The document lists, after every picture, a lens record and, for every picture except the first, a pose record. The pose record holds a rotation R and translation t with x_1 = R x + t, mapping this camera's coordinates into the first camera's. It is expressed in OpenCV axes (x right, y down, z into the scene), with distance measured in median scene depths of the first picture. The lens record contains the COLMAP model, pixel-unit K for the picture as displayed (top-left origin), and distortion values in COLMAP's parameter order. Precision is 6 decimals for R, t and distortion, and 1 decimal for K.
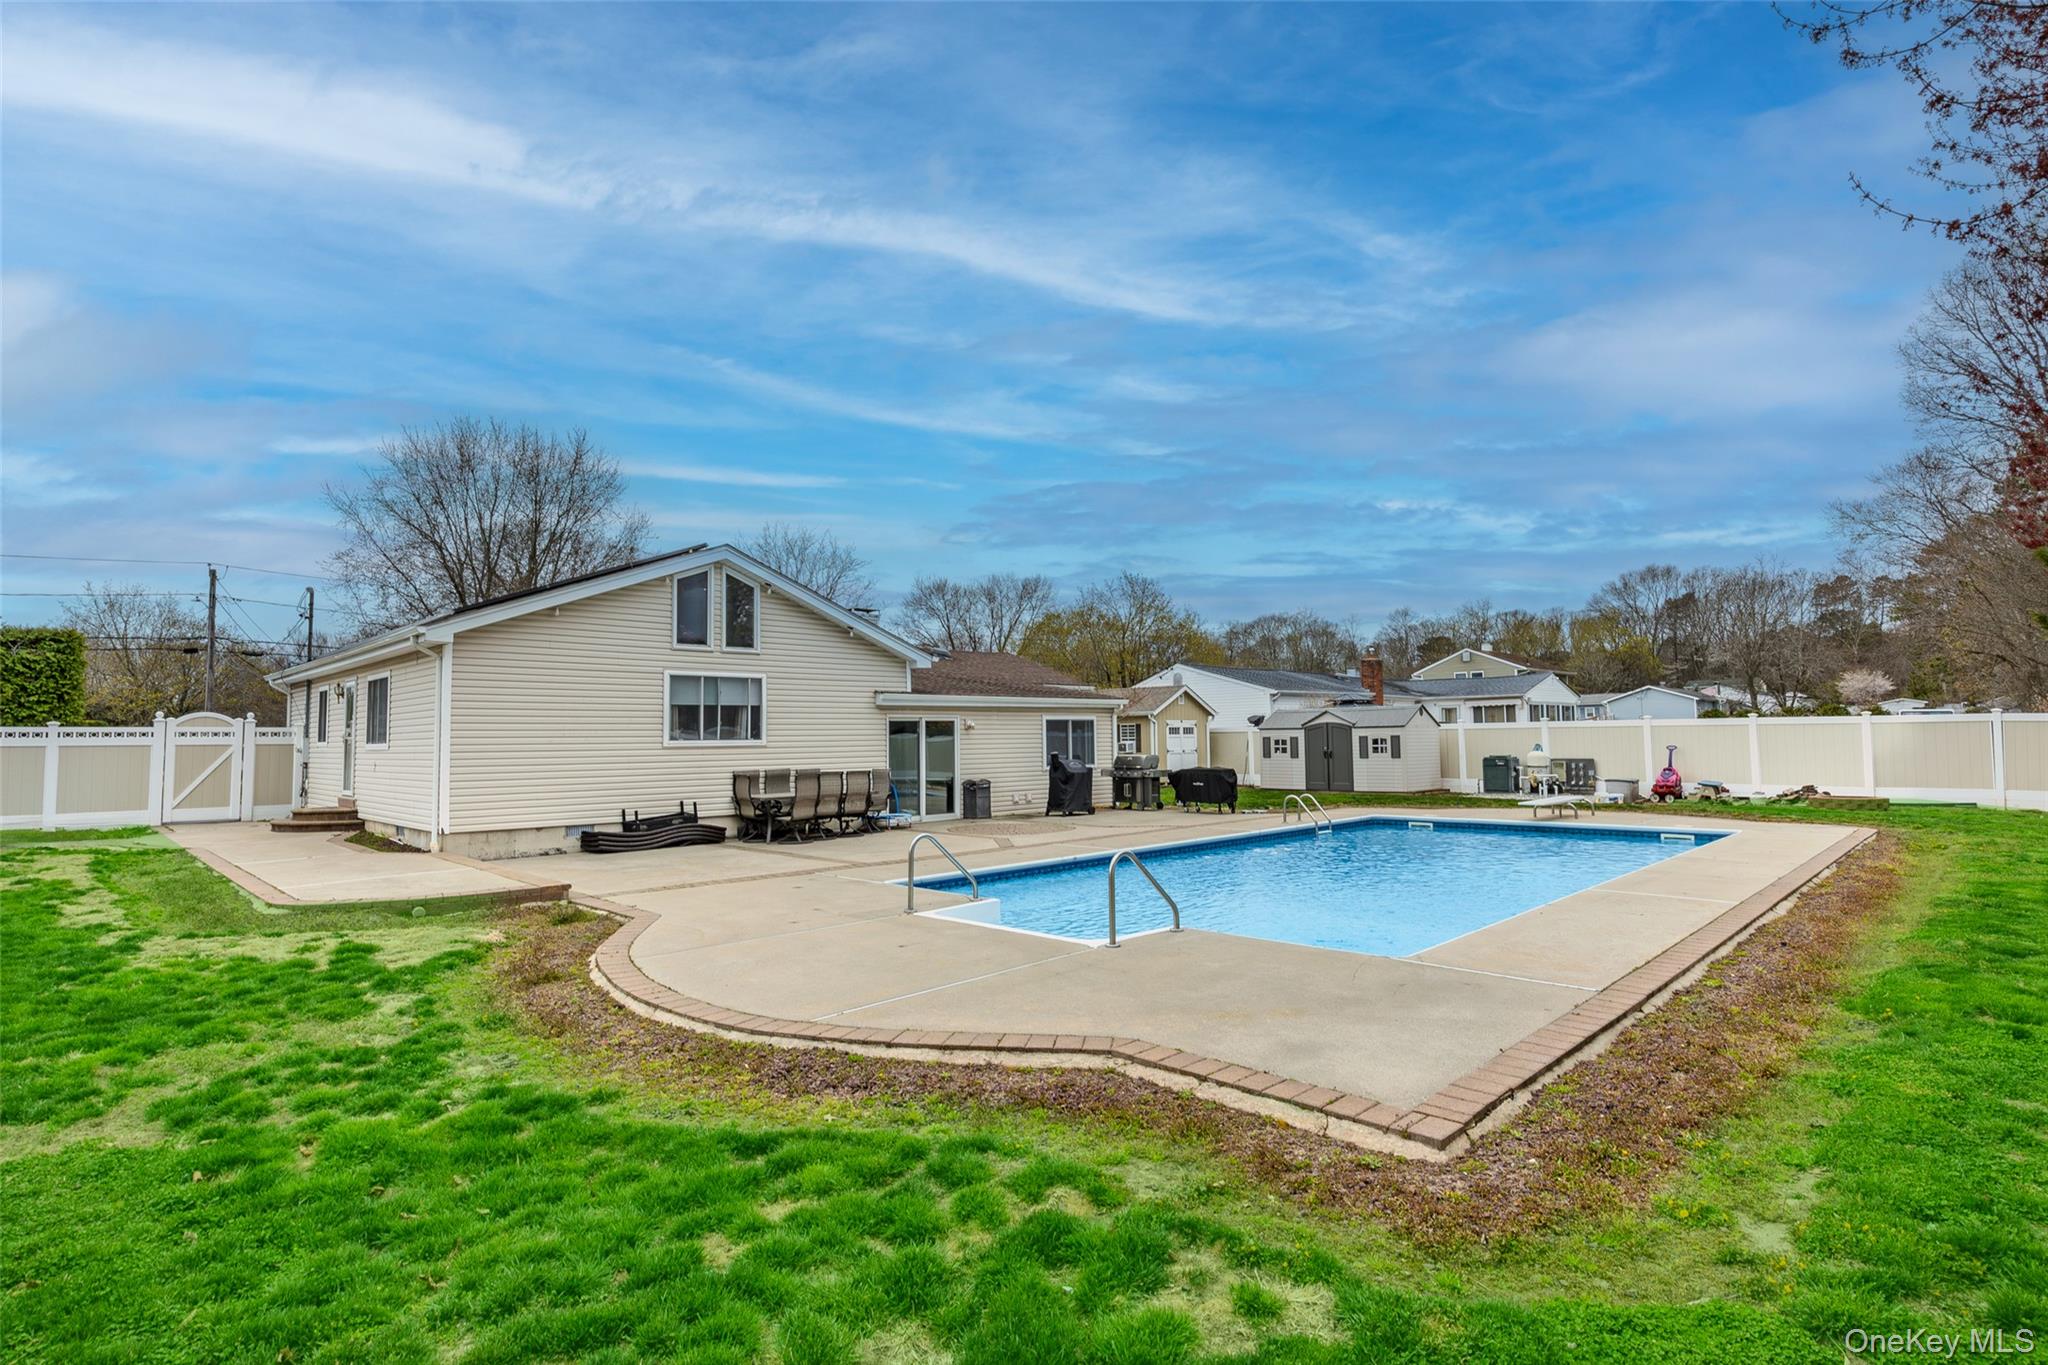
lens RADIAL K [[1022.1, 0, 1044.3], [0, 1022.1, 682.5], [0, 0, 1]] dist [0.004098, 0.000035]
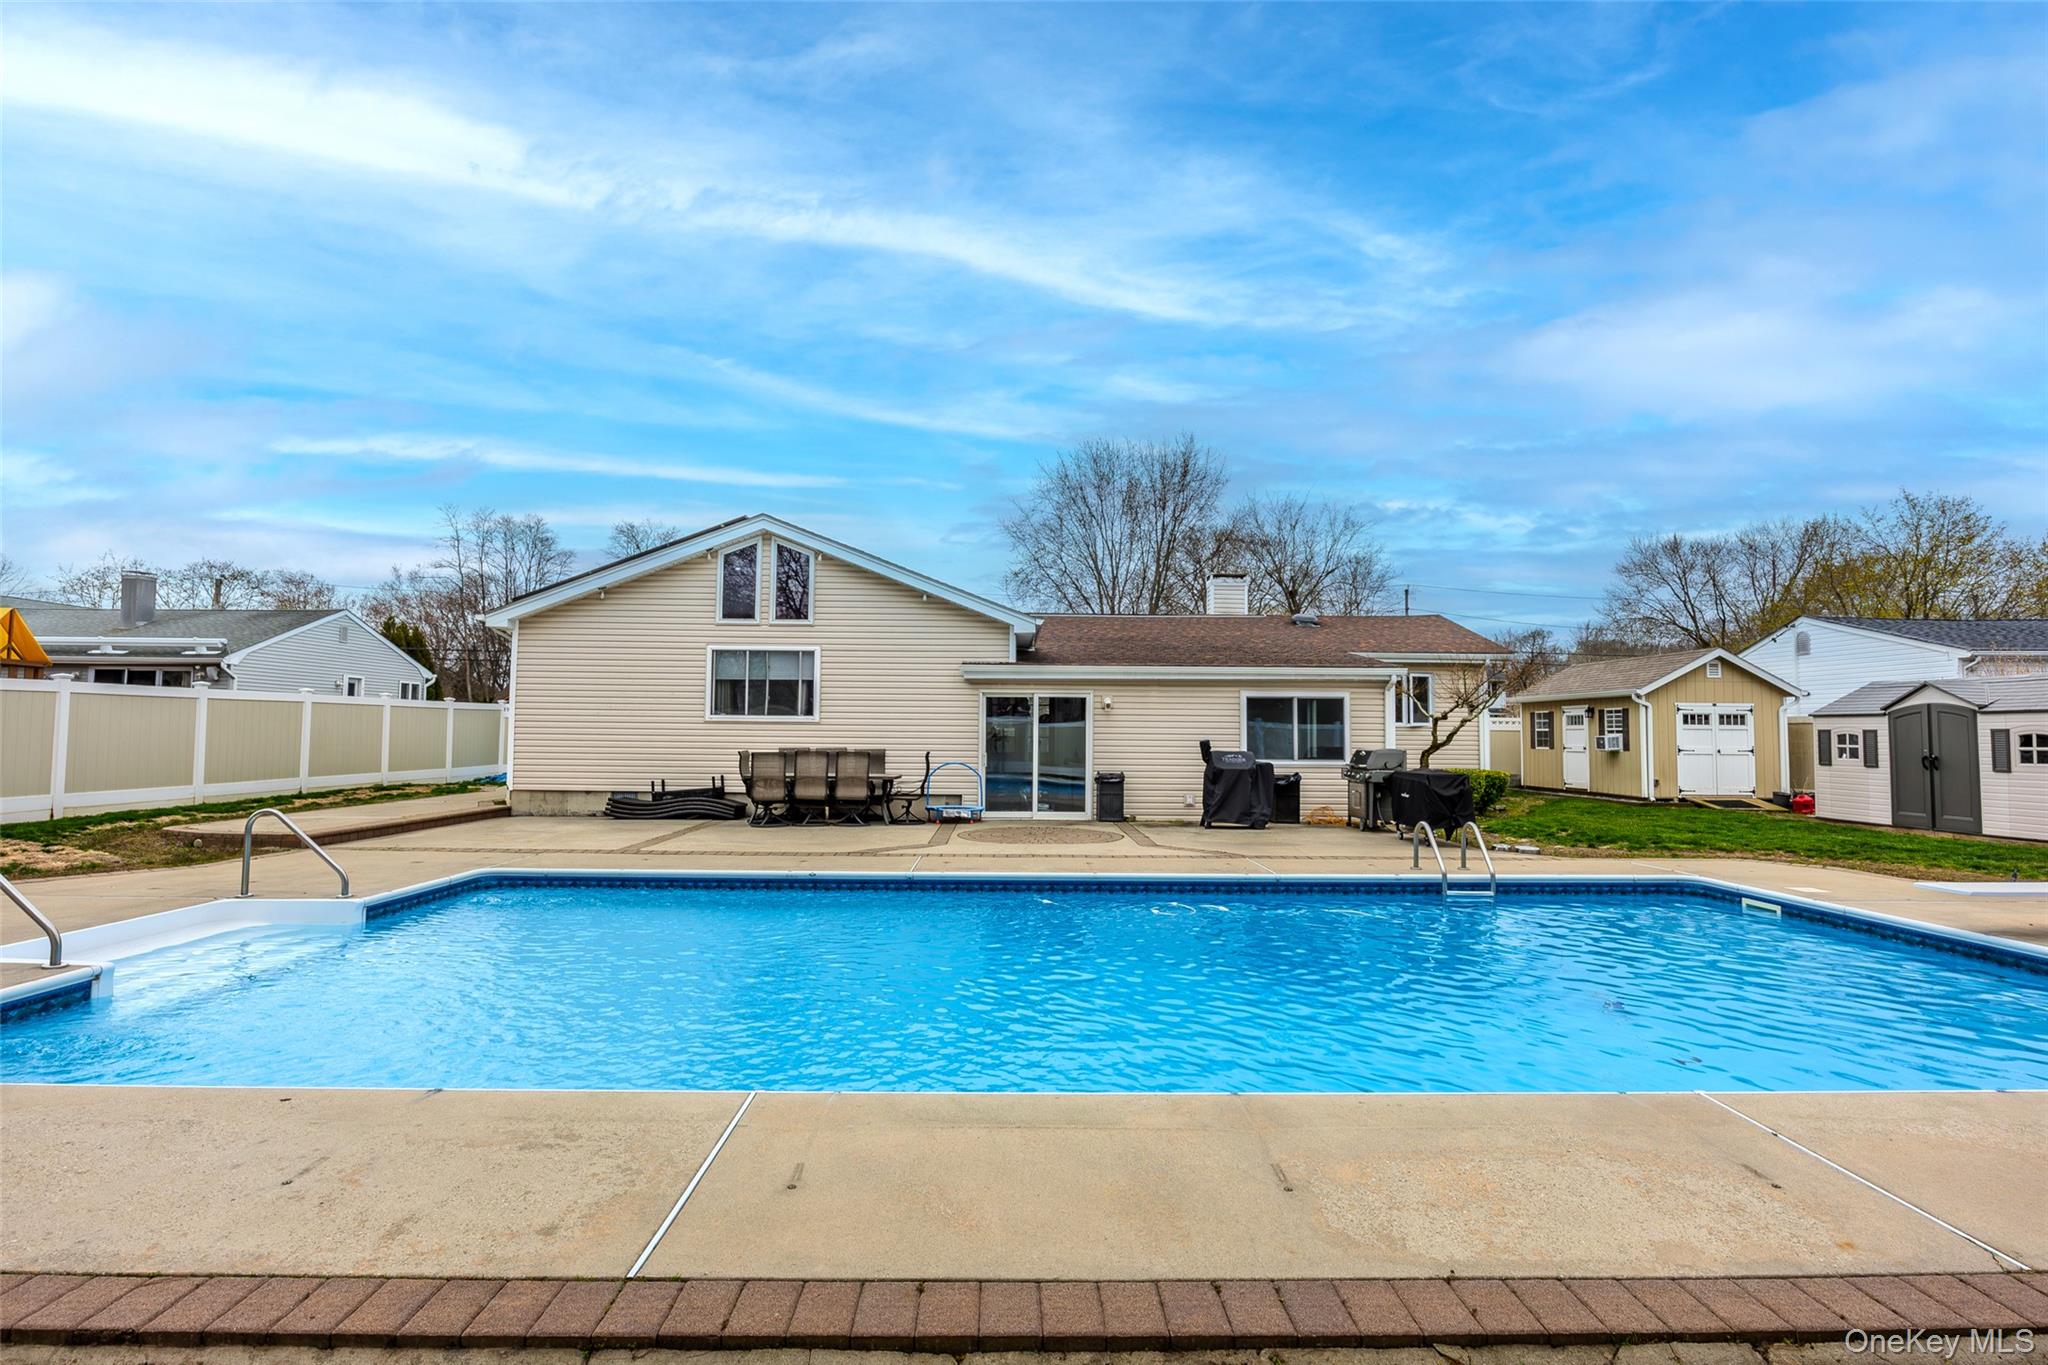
lens RADIAL K [[1000.8, 0, 1024.0], [0, 1000.8, 682.5], [0, 0, 1]] dist [-0.012861, -0.000091]
pose [[0.708409, -0.016426, -0.705611, 0.351129], [0.021287, 0.999772, -0.001902, 0.021268], [0.705481, -0.013673, 0.708597, 0.331342]]
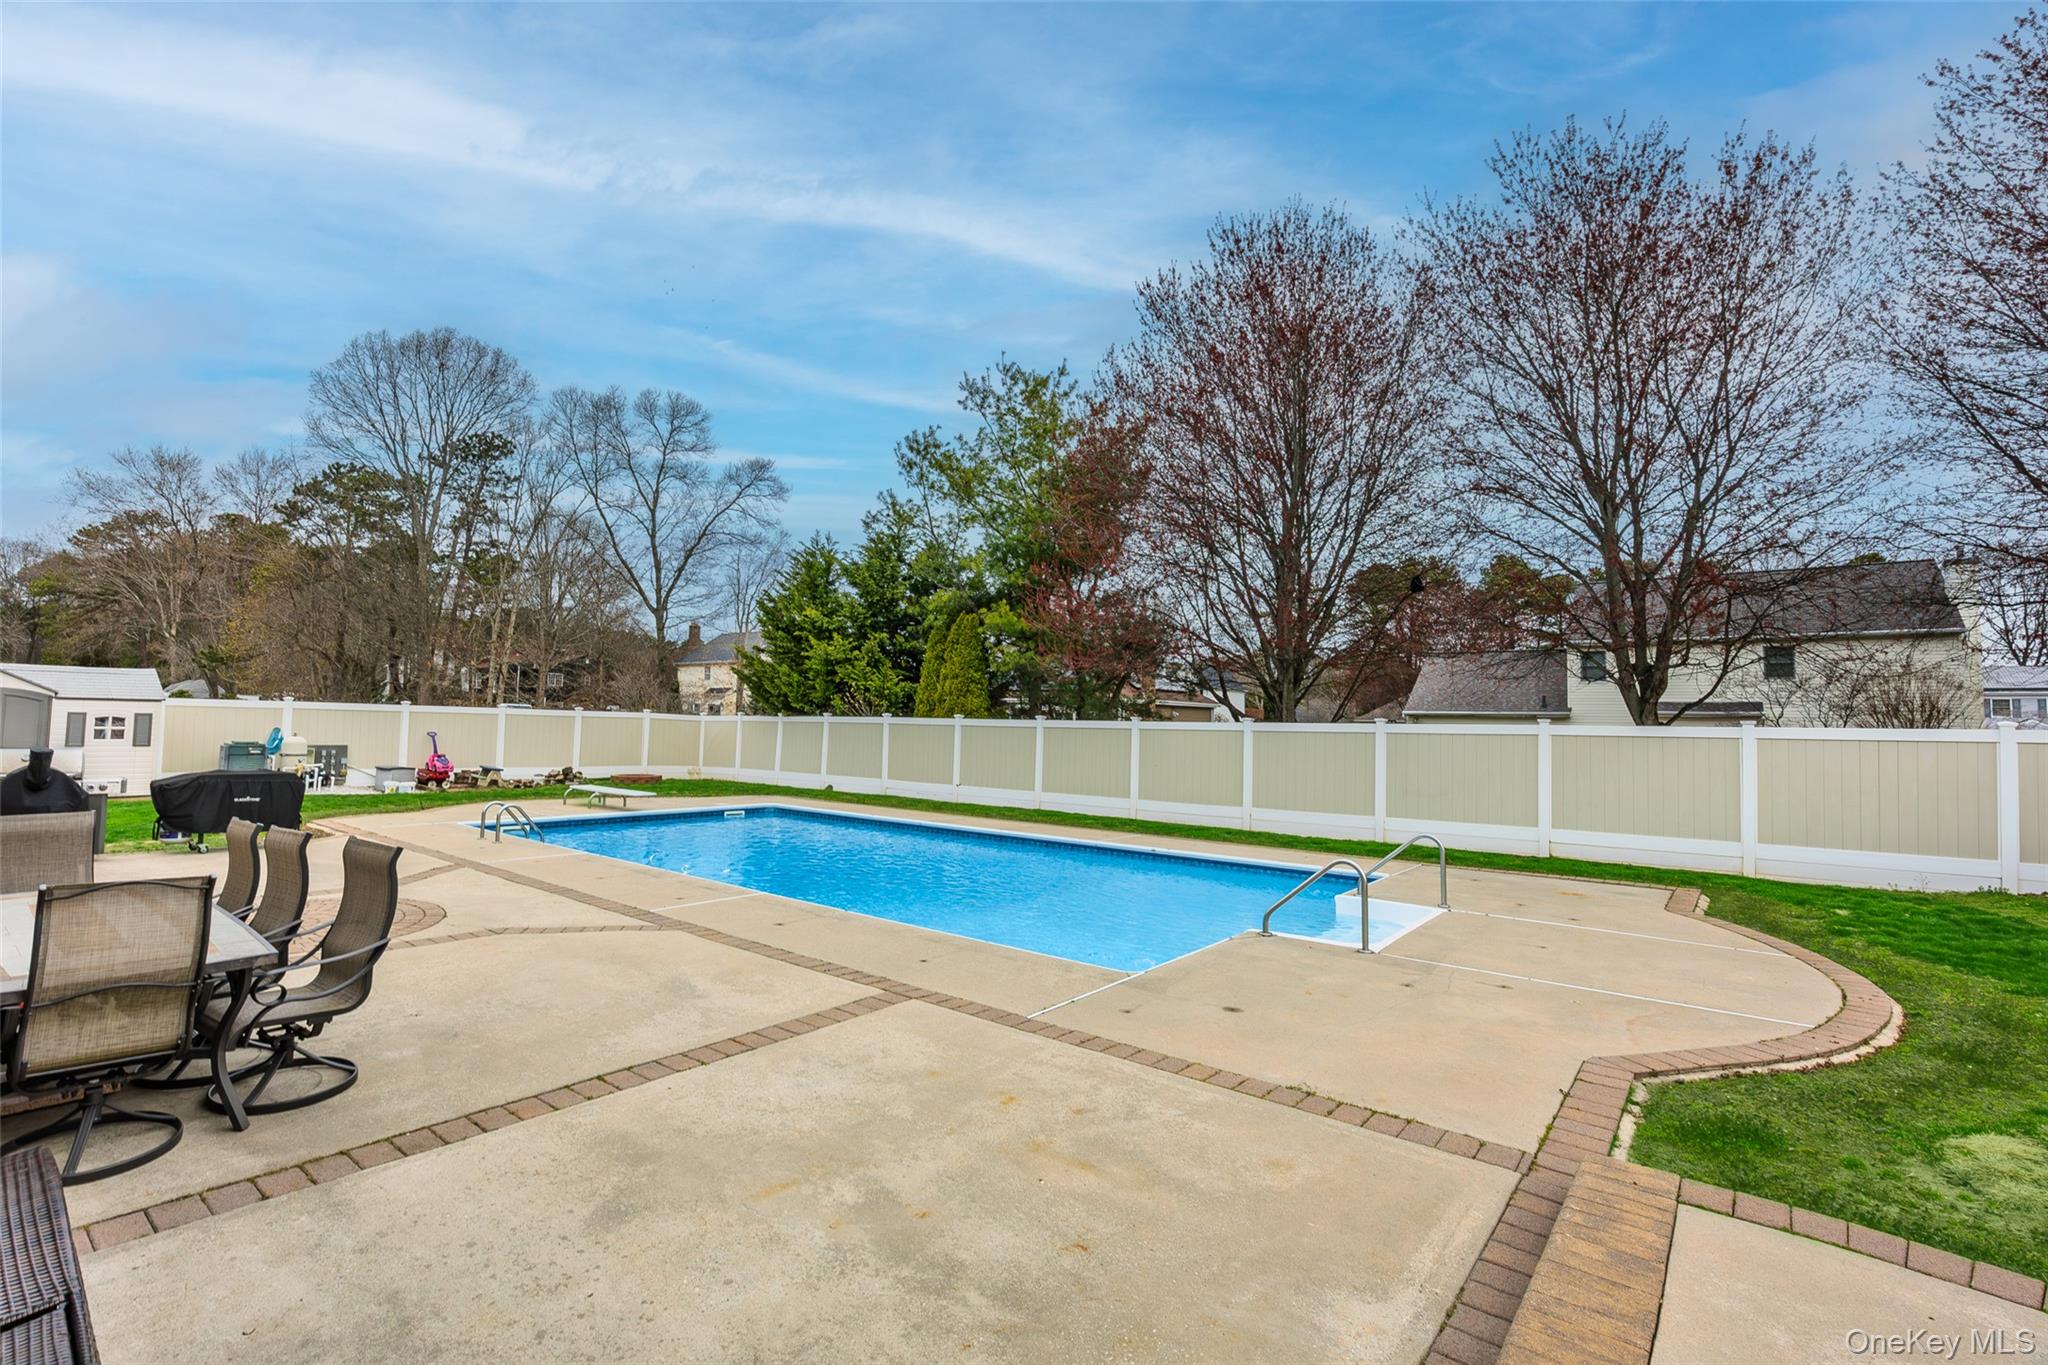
lens RADIAL K [[928.4, 0, 969.2], [0, 928.4, 682.0], [0, 0, 1]] dist [-0.000660, -0.000023]
pose [[-0.065892, 0.059411, 0.996057, -0.341604], [-0.079719, 0.994722, -0.064605, 0.029425], [-0.994637, -0.083661, -0.060808, 0.534347]]
